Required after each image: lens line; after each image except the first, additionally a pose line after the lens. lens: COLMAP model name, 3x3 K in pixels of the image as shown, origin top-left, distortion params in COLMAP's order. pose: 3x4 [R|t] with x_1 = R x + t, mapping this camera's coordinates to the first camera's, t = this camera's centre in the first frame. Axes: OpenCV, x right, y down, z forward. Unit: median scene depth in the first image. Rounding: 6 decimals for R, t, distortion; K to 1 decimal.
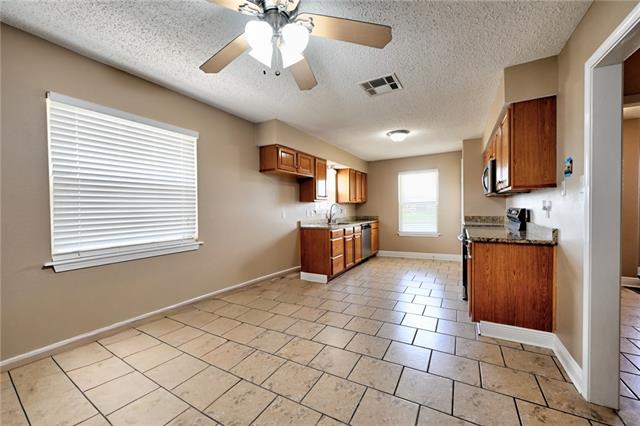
lens RADIAL K [[254.1, 0, 320.0], [0, 254.1, 213.0], [0, 0, 1]] dist [-0.001460, -0.000119]
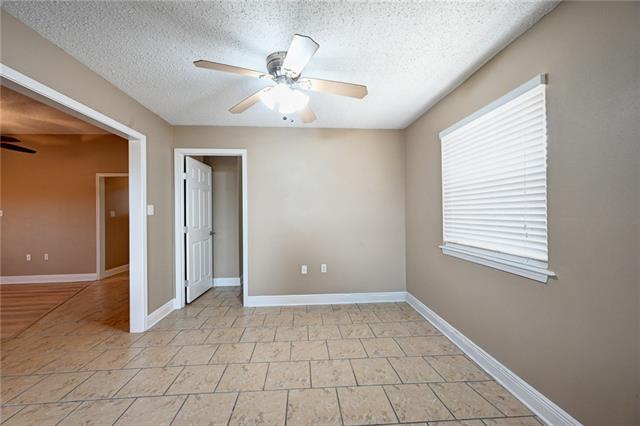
lens RADIAL K [[254.1, 0, 320.0], [0, 254.1, 213.0], [0, 0, 1]] dist [-0.001460, -0.000119]
pose [[-0.836913, 0.019468, -0.546990, 0.093295], [0.008902, 0.999719, 0.021960, -0.010218], [0.547264, 0.013509, -0.836851, 0.472981]]
